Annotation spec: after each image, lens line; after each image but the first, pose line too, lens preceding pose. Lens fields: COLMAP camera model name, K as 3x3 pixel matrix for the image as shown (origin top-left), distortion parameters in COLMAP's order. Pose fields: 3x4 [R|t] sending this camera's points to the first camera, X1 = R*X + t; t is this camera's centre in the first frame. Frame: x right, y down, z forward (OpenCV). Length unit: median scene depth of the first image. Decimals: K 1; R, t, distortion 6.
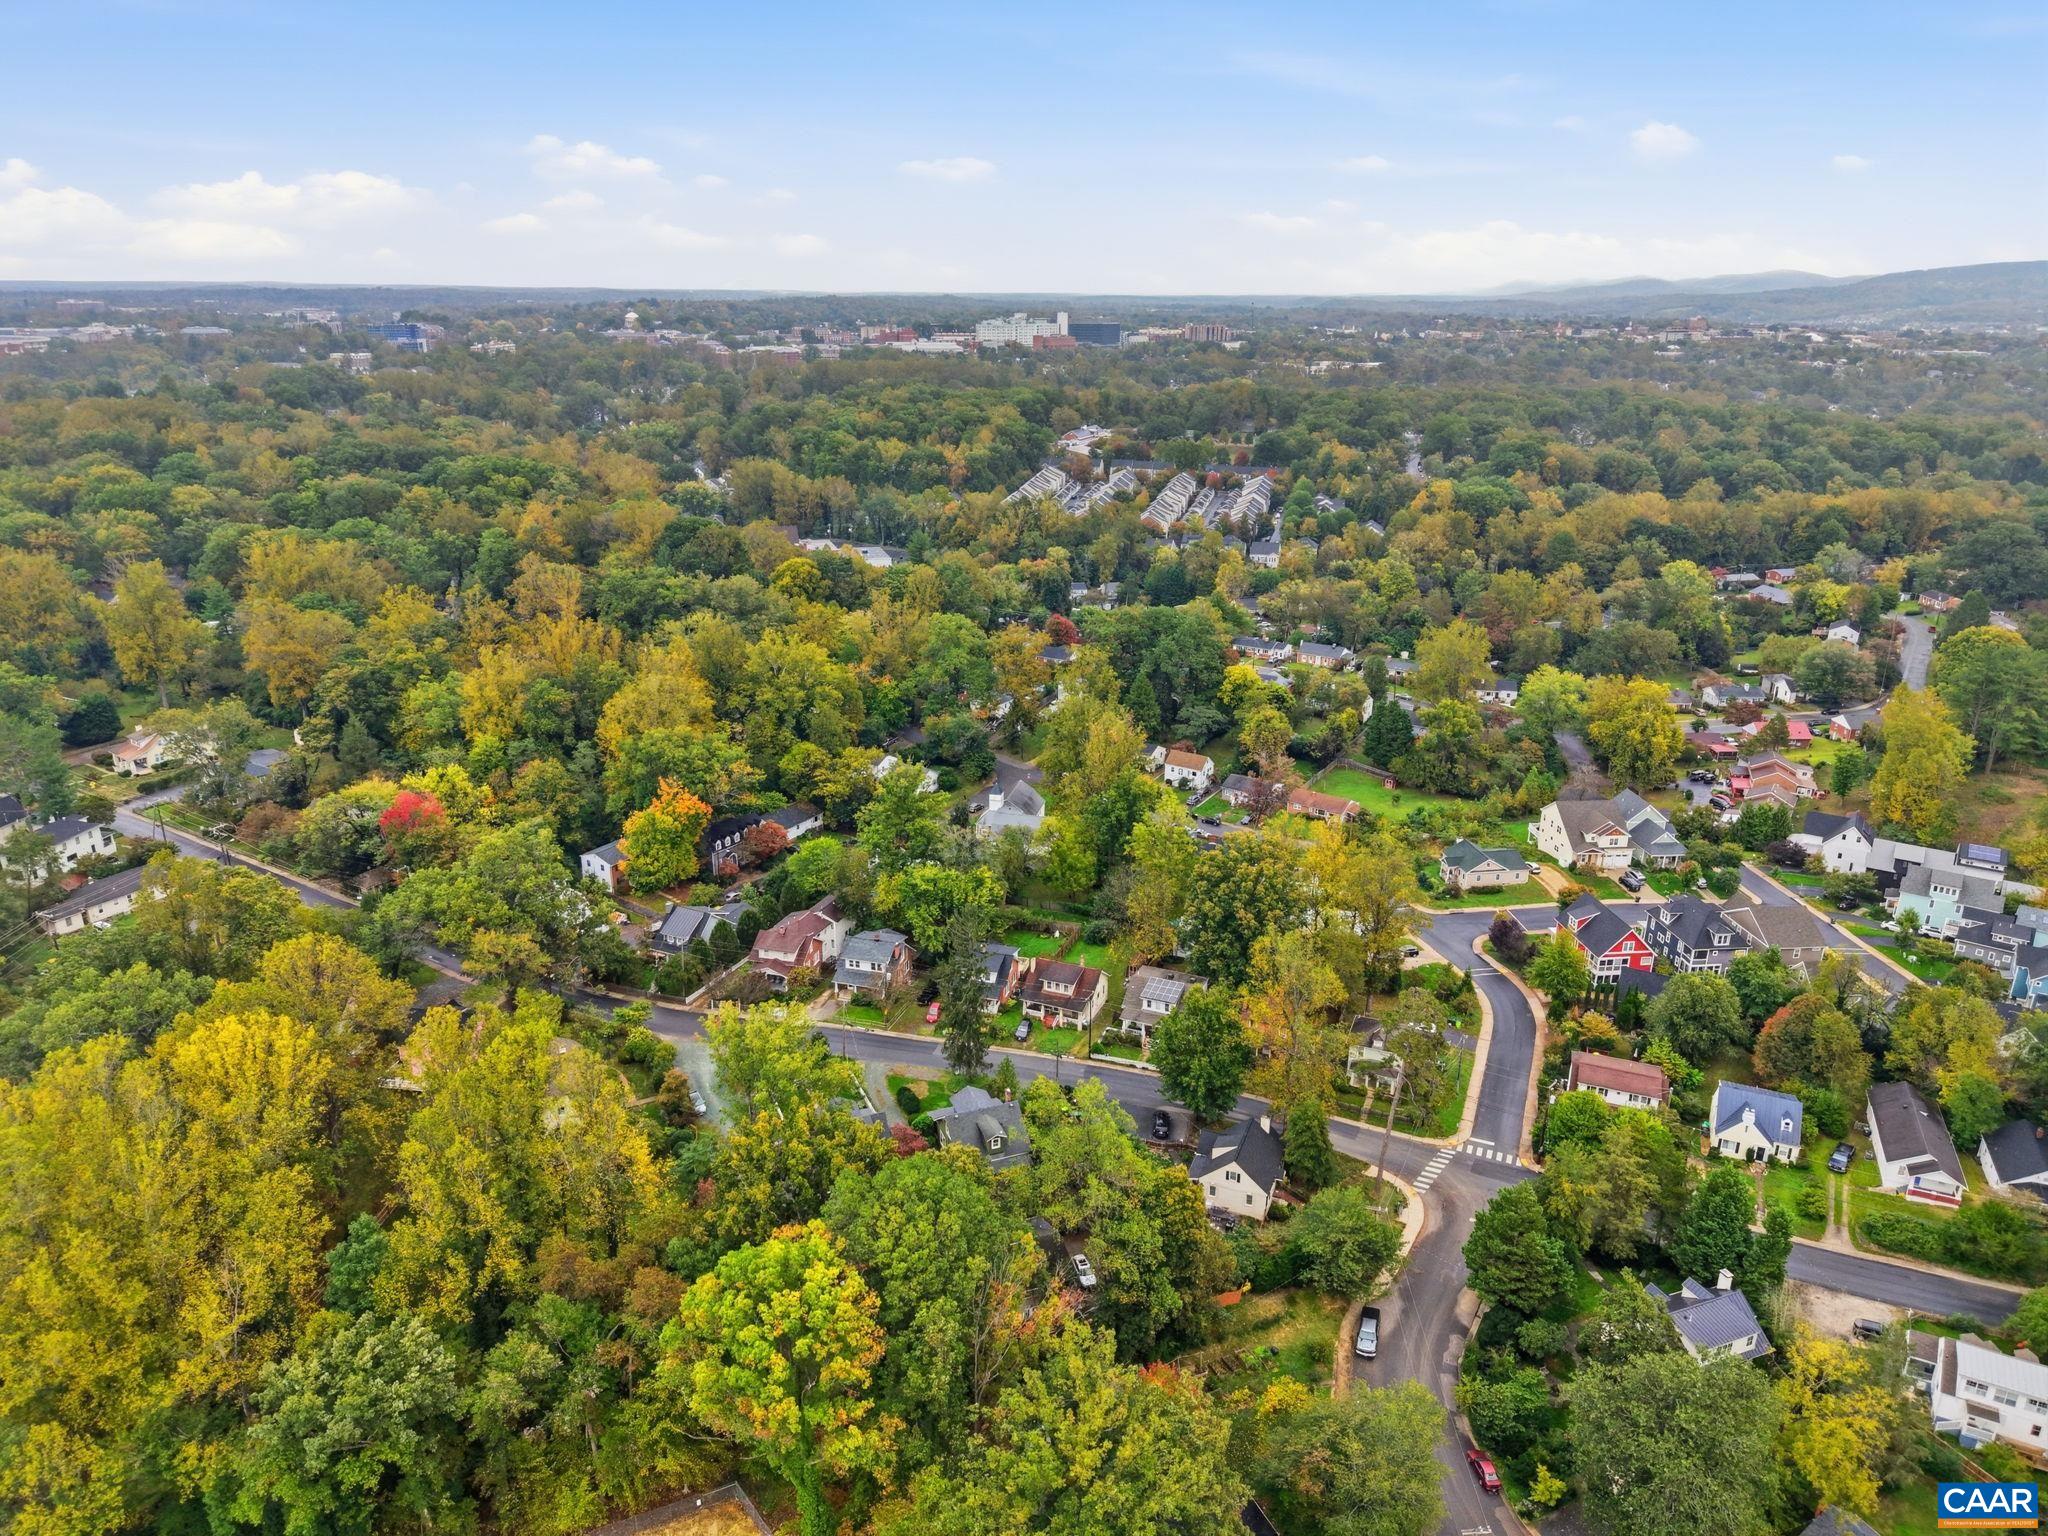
lens RADIAL K [[1338.5, 0, 1032.3], [0, 1338.5, 765.9], [0, 0, 1]] dist [0.014492, -0.012657]
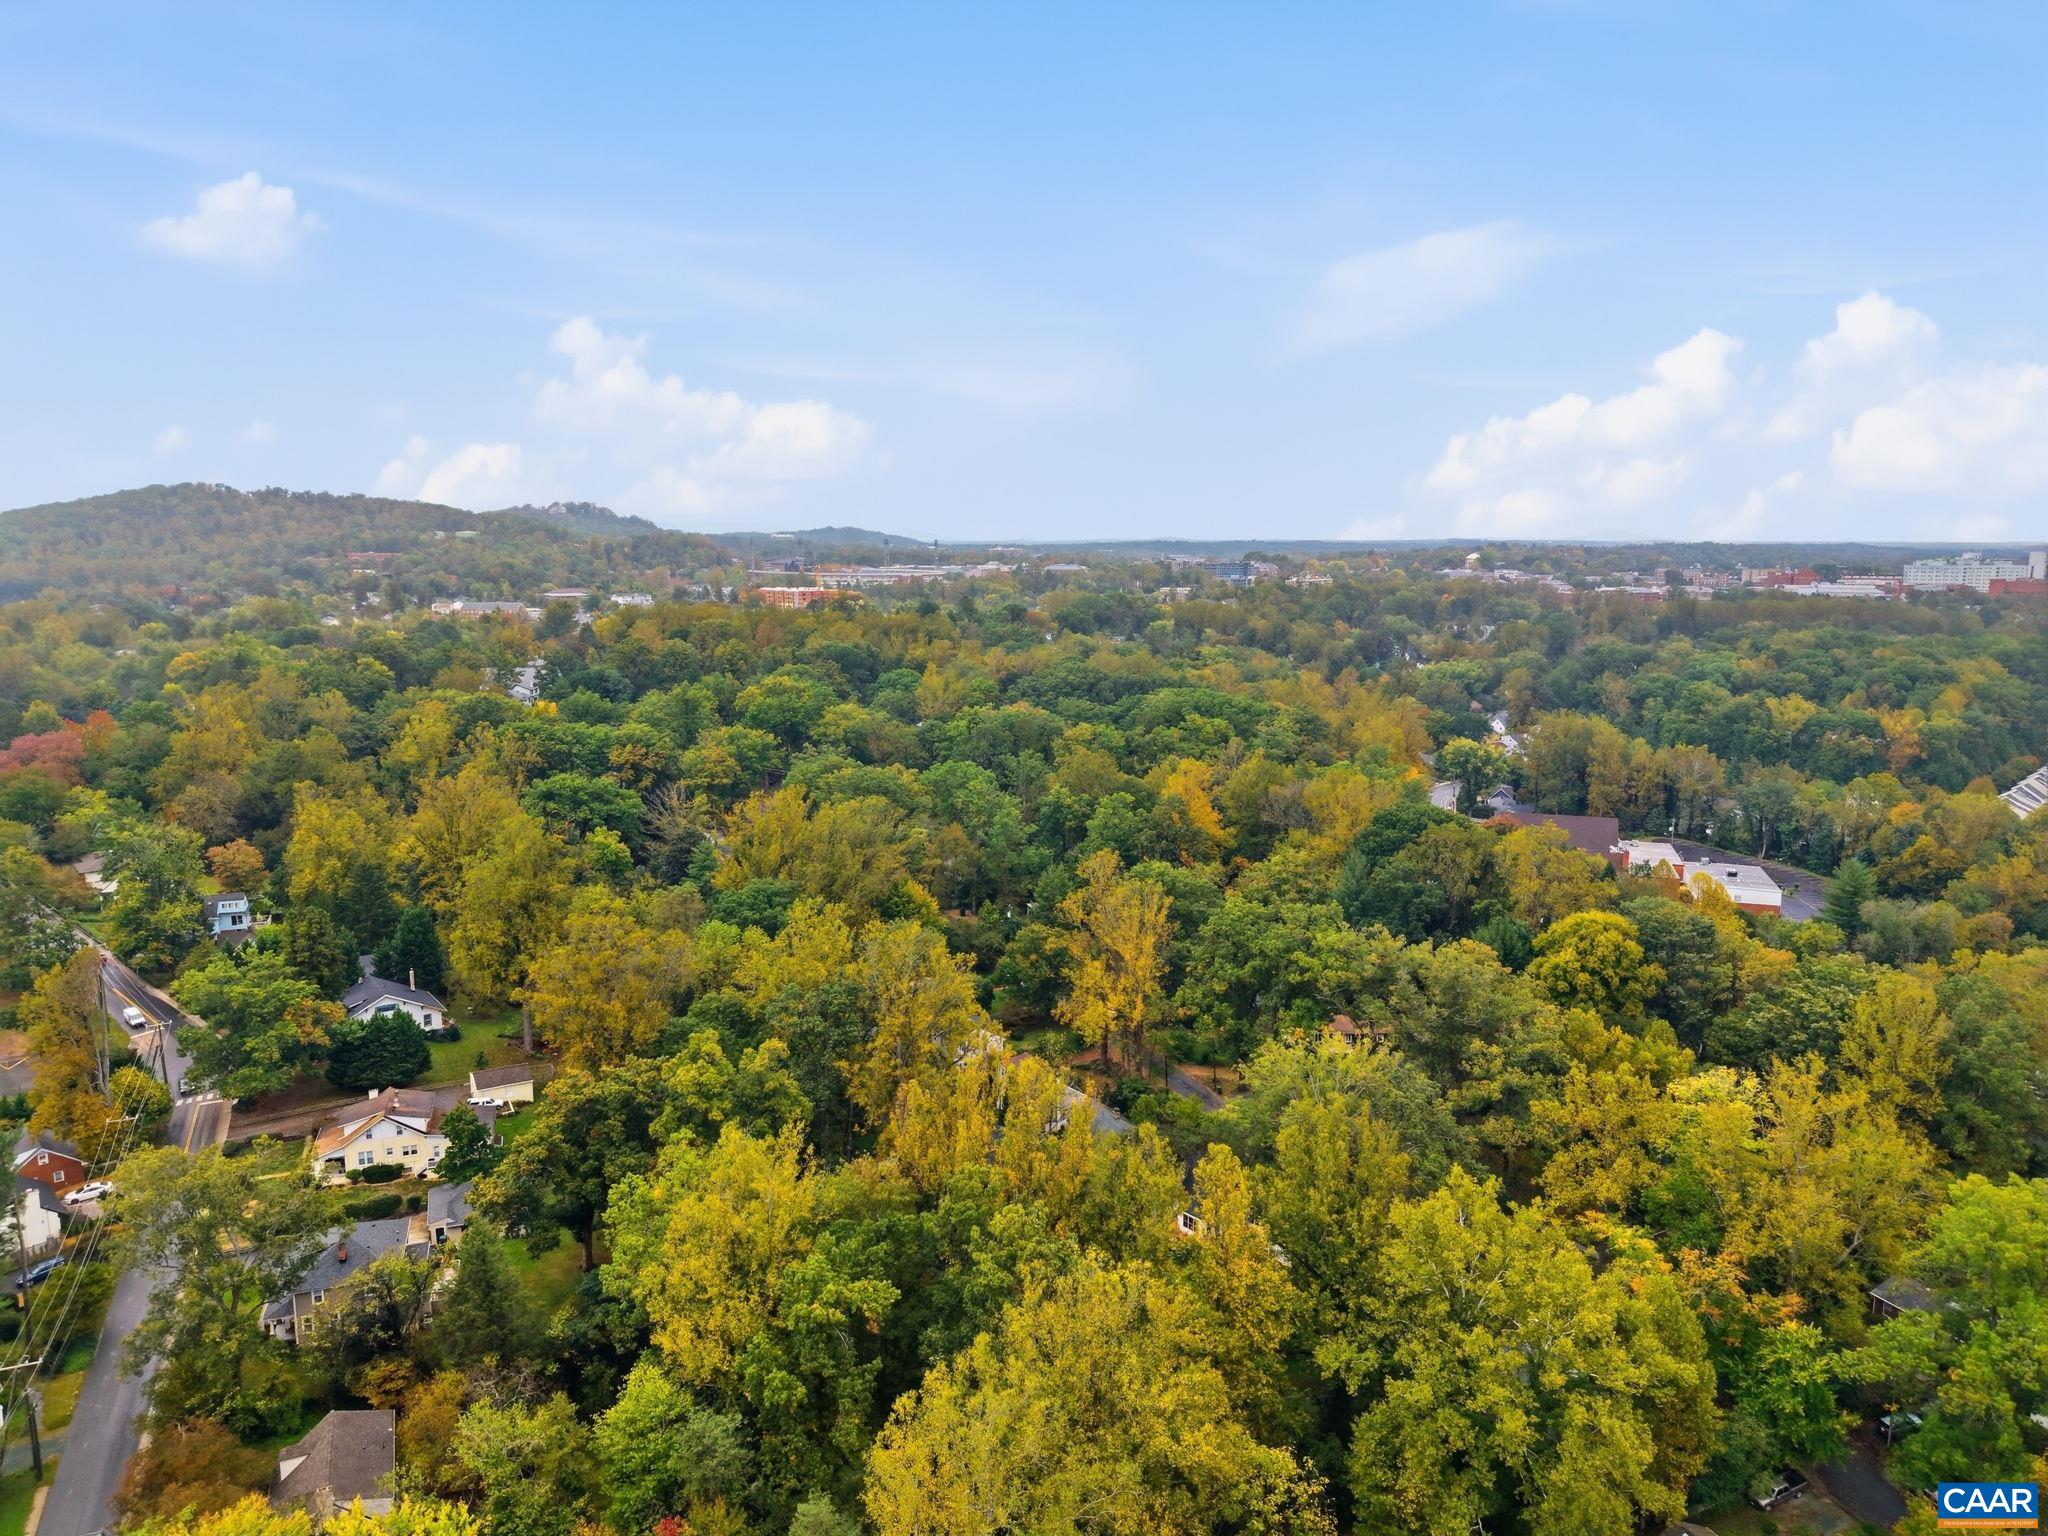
lens RADIAL K [[1338.5, 0, 1030.1], [0, 1338.5, 777.8], [0, 0, 1]] dist [0.014492, -0.012657]
pose [[0.824459, 0.087030, -0.559190, -0.035696], [-0.179675, 0.977235, -0.112817, -0.053441], [0.536641, 0.193485, 0.821328, 0.224901]]
